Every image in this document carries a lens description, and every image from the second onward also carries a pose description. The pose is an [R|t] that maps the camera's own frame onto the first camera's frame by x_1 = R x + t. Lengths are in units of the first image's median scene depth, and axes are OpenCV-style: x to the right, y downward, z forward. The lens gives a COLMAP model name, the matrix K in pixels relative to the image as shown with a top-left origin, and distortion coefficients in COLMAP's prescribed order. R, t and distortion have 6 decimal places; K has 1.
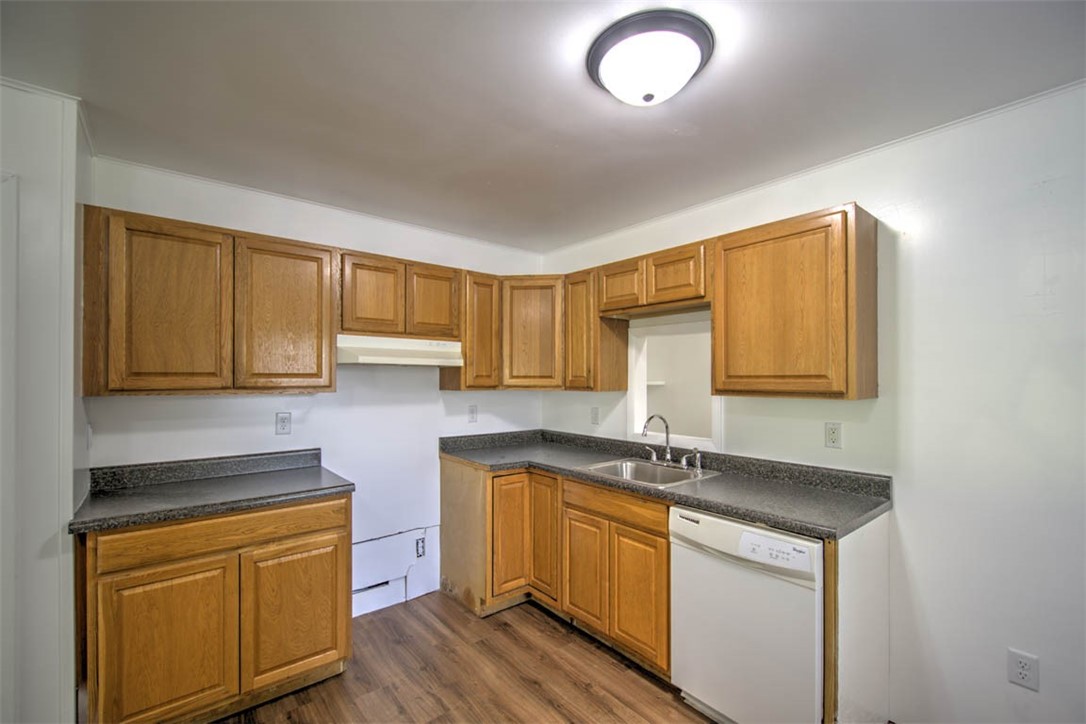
lens RADIAL K [[463.8, 0, 540.6], [0, 463.8, 375.8], [0, 0, 1]] dist [-0.000788, -0.000387]
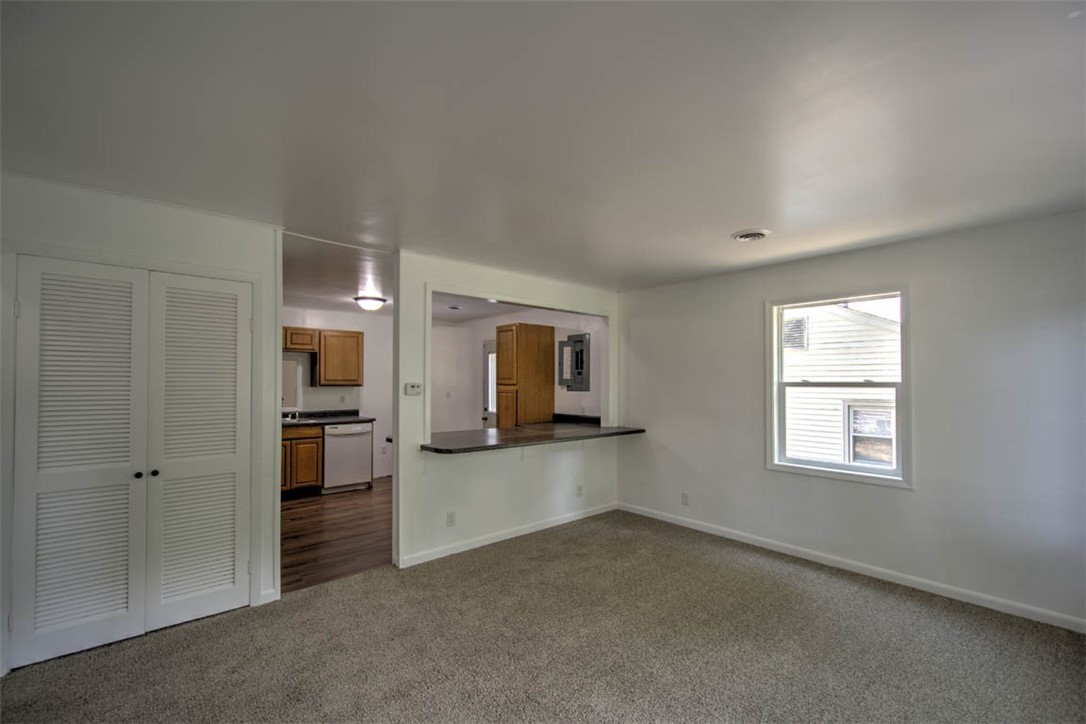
lens RADIAL K [[463.8, 0, 540.6], [0, 463.8, 375.8], [0, 0, 1]] dist [-0.000788, -0.000387]
pose [[-0.032036, 0.007904, 0.999455, -2.684237], [-0.004112, 0.999959, -0.008040, -0.011141], [-0.999478, -0.004367, -0.032002, -0.246505]]
